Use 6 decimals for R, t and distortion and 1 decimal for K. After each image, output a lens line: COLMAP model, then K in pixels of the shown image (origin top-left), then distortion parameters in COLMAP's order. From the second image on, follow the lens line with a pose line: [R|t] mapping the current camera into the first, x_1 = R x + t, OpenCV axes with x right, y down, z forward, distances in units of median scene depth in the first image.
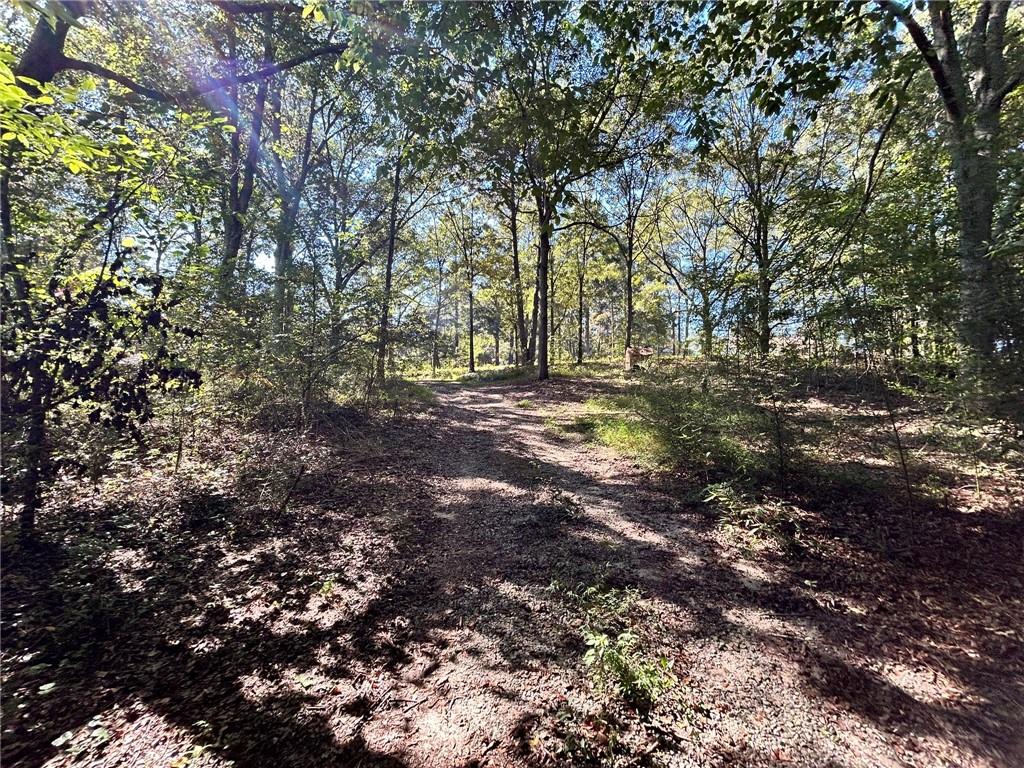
lens RADIAL K [[411.7, 0, 511.0], [0, 411.7, 383.9], [0, 0, 1]] dist [-0.001077, -0.000094]
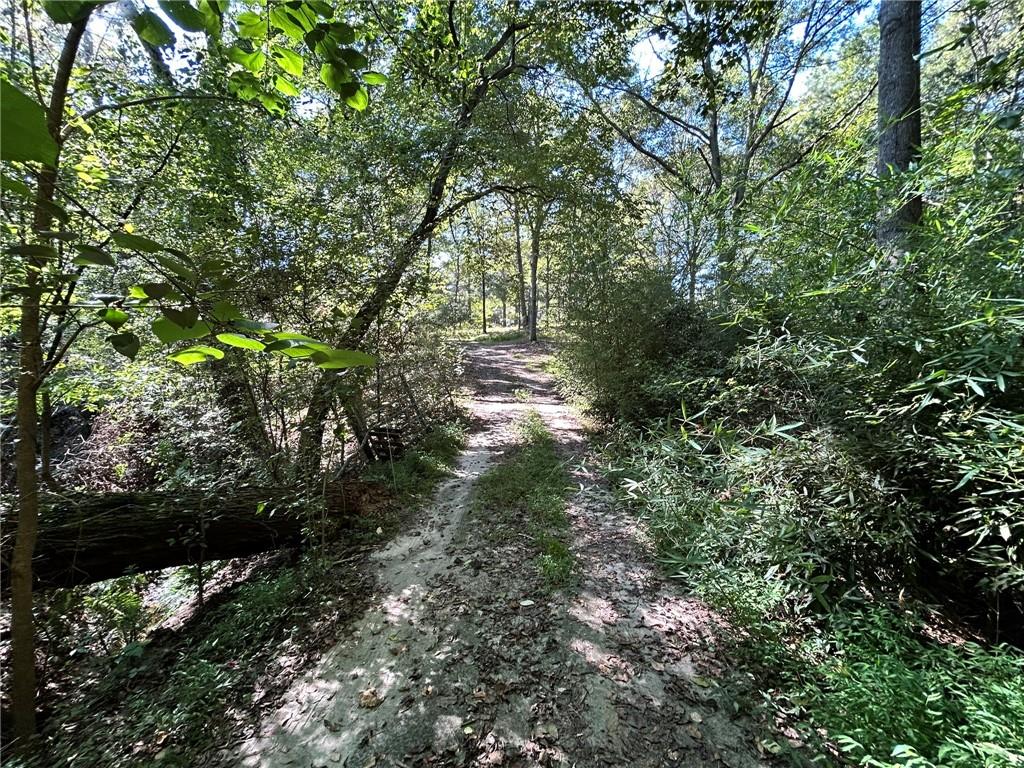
lens RADIAL K [[411.7, 0, 515.7], [0, 411.7, 382.1], [0, 0, 1]] dist [-0.001077, -0.000094]
pose [[0.999957, 0.001236, -0.009138, 0.014122], [-0.000299, 0.994801, 0.101838, -0.007042], [0.009216, -0.101831, 0.994759, -0.291982]]
